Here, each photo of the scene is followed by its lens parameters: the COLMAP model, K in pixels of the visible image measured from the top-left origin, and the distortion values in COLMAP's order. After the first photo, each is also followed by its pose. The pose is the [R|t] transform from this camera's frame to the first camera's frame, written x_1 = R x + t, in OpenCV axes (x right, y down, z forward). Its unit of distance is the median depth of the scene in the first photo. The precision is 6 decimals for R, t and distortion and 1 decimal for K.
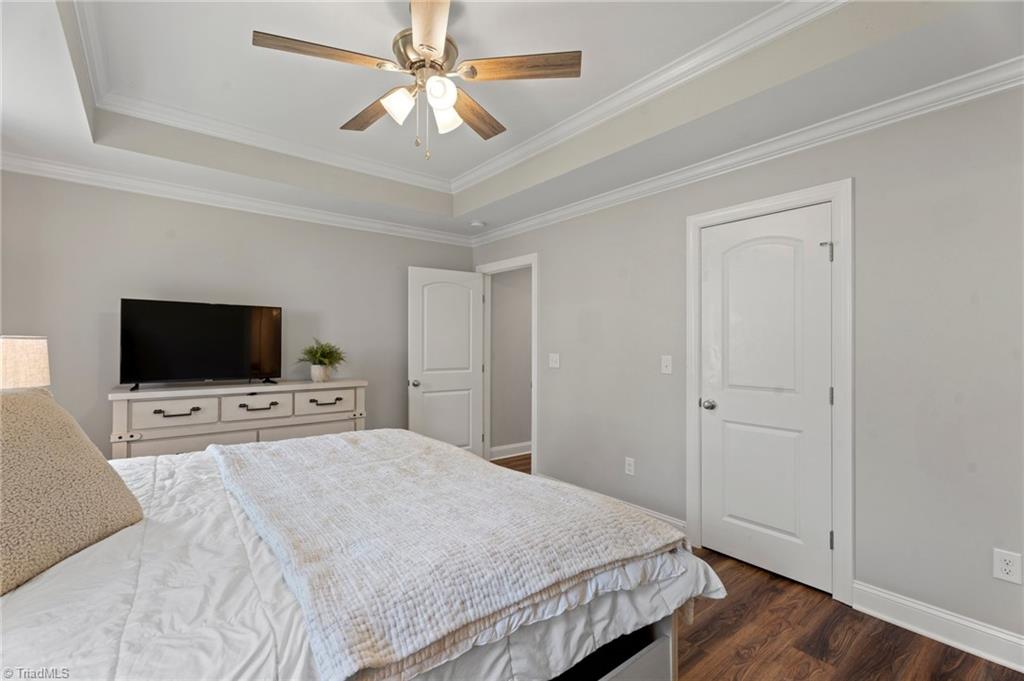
lens RADIAL K [[462.9, 0, 512.0], [0, 462.9, 340.5], [0, 0, 1]] dist [0.012305, 0.000111]
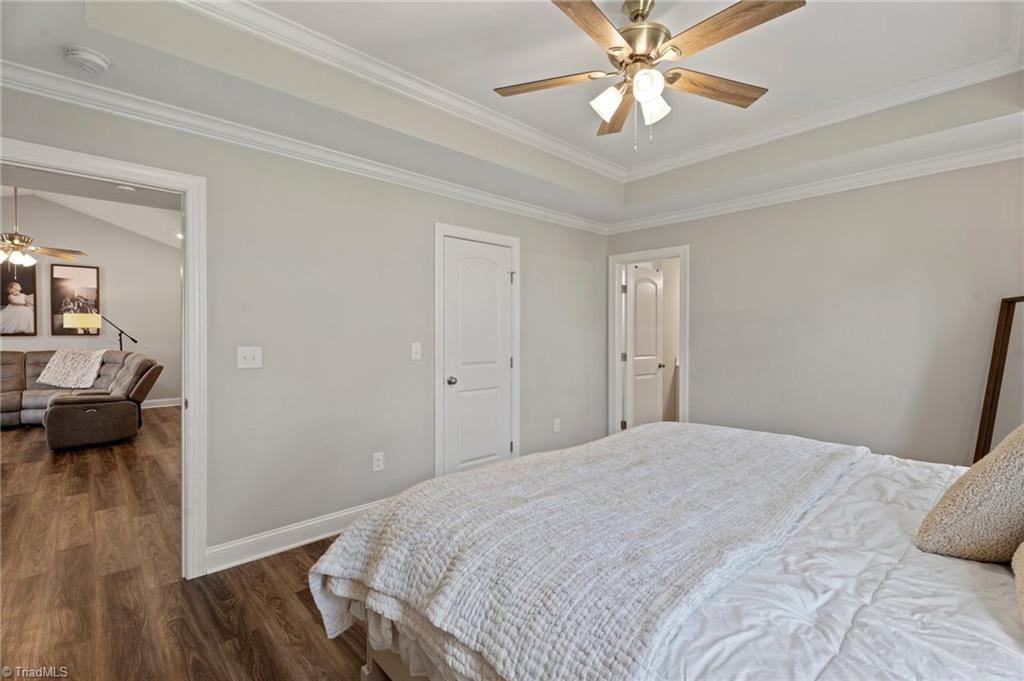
lens RADIAL K [[467.3, 0, 501.4], [0, 467.3, 337.2], [0, 0, 1]] dist [0.000771, -0.000044]
pose [[-0.084828, -0.016434, 0.996260, -0.797780], [-0.011264, 0.999816, 0.015533, 0.000218], [-0.996332, -0.009904, -0.084998, 0.933452]]
